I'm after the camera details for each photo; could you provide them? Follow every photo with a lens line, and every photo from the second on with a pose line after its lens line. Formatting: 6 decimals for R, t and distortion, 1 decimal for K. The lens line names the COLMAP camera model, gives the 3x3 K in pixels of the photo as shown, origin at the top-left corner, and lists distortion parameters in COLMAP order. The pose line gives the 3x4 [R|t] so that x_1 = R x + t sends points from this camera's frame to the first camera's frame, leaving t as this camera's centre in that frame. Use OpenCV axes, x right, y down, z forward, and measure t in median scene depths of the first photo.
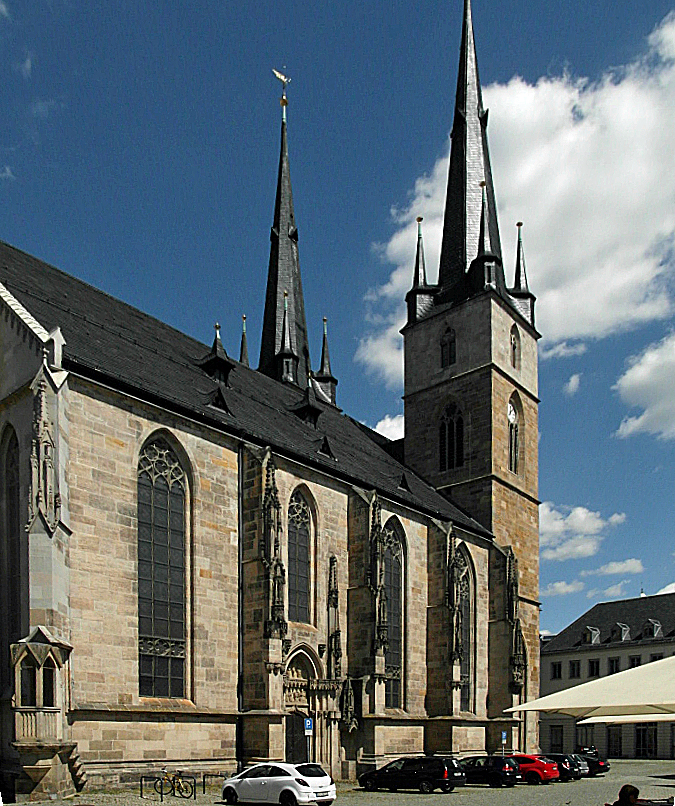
lens RADIAL K [[649.7, 0, 336.4], [0, 649.7, 455.8], [0, 0, 1]] dist [-0.011430, 0.000947]
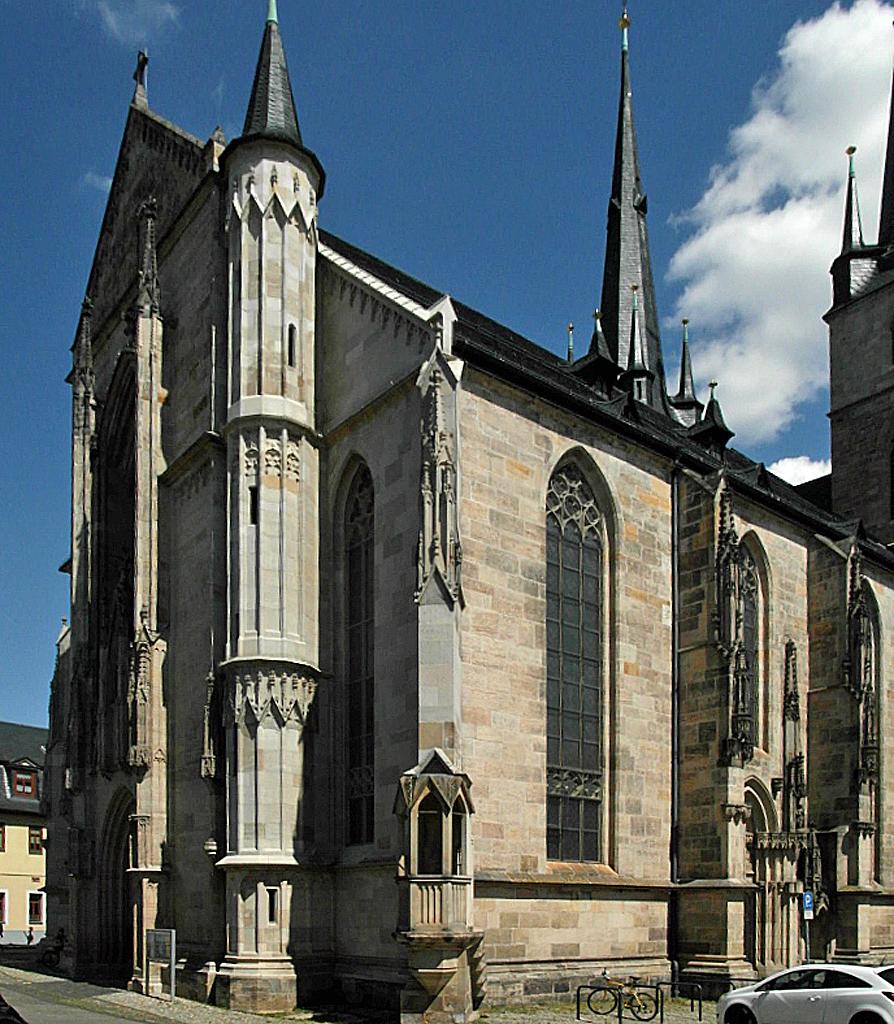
lens RADIAL K [[813.6, 0, 447.0], [0, 813.6, 512.0], [0, 0, 1]] dist [-0.005277, -0.000940]
pose [[0.991100, -0.059922, -0.118868, -0.273634], [0.052661, 0.996603, -0.063312, 0.063054], [0.122258, 0.056488, 0.990890, 0.141711]]
